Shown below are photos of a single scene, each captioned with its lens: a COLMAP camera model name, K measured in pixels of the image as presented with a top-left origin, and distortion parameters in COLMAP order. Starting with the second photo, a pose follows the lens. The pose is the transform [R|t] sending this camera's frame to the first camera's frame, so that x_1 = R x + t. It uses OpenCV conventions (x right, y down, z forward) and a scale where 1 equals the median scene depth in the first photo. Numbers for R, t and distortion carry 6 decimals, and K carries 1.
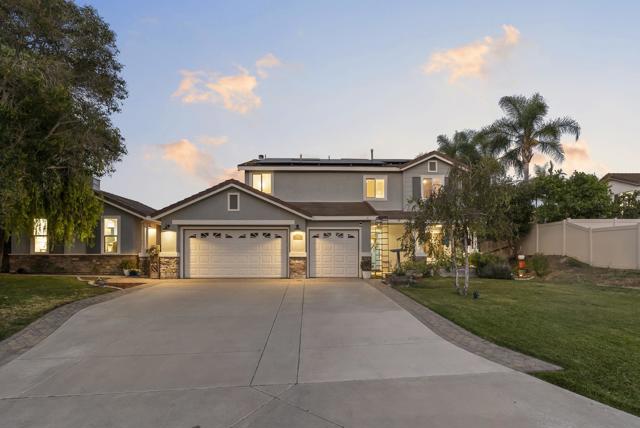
lens RADIAL K [[301.2, 0, 328.6], [0, 301.2, 239.3], [0, 0, 1]] dist [-0.003207, -0.000279]
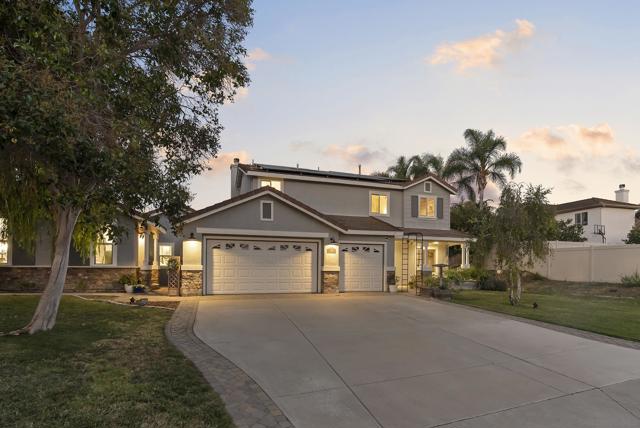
lens RADIAL K [[308.5, 0, 320.7], [0, 308.5, 251.8], [0, 0, 1]] dist [-0.003995, -0.000591]
pose [[0.962957, 0.020942, 0.268842, -0.395002], [-0.021285, 0.999772, -0.001639, -0.000918], [-0.268815, -0.004144, 0.963183, 0.049719]]
